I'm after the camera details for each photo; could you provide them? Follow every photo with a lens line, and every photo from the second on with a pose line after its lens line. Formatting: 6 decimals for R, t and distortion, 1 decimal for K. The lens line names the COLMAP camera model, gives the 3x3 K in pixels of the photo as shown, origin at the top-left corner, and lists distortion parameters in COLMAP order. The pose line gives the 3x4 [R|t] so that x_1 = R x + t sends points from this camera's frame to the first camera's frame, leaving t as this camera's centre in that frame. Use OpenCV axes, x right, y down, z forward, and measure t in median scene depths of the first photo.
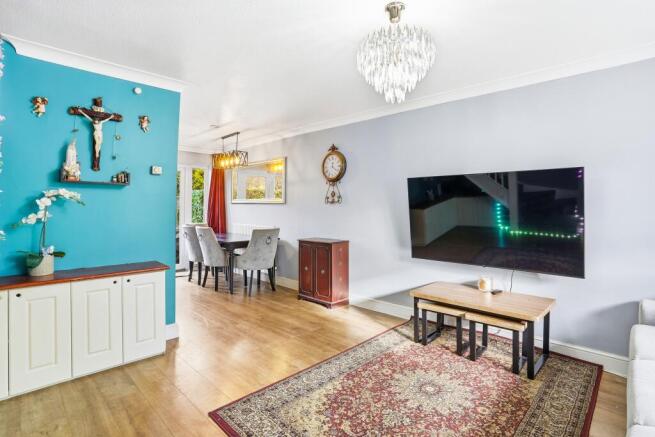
lens RADIAL K [[321.3, 0, 317.2], [0, 321.3, 207.4], [0, 0, 1]] dist [-0.038207, 0.002870]
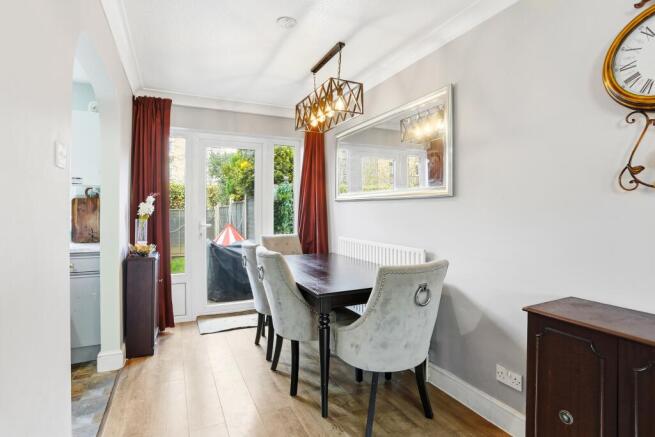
lens RADIAL K [[326.9, 0, 306.6], [0, 326.9, 211.3], [0, 0, 1]] dist [-0.044510, -0.000188]
pose [[0.925345, -0.004755, -0.379096, -0.134056], [0.004826, 0.999988, -0.000763, 0.006853], [0.379095, -0.001123, 0.925357, 0.620317]]
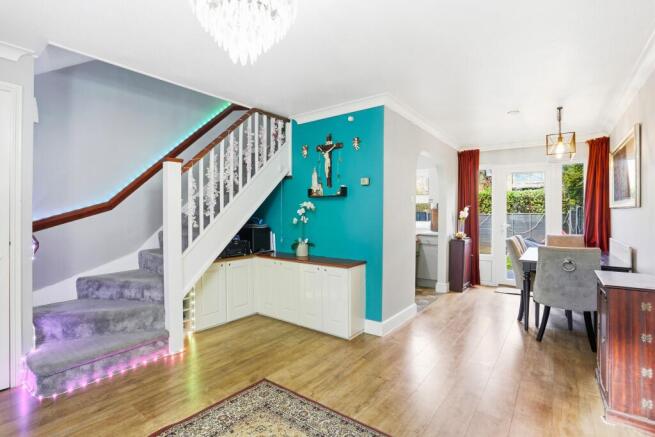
lens RADIAL K [[321.3, 0, 330.6], [0, 321.3, 214.0], [0, 0, 1]] dist [-0.038207, 0.002870]
pose [[0.149498, -0.001984, -0.988760, 0.395029], [-0.000901, 0.999997, -0.002143, 0.001204], [0.988762, 0.001211, 0.149496, 0.449379]]
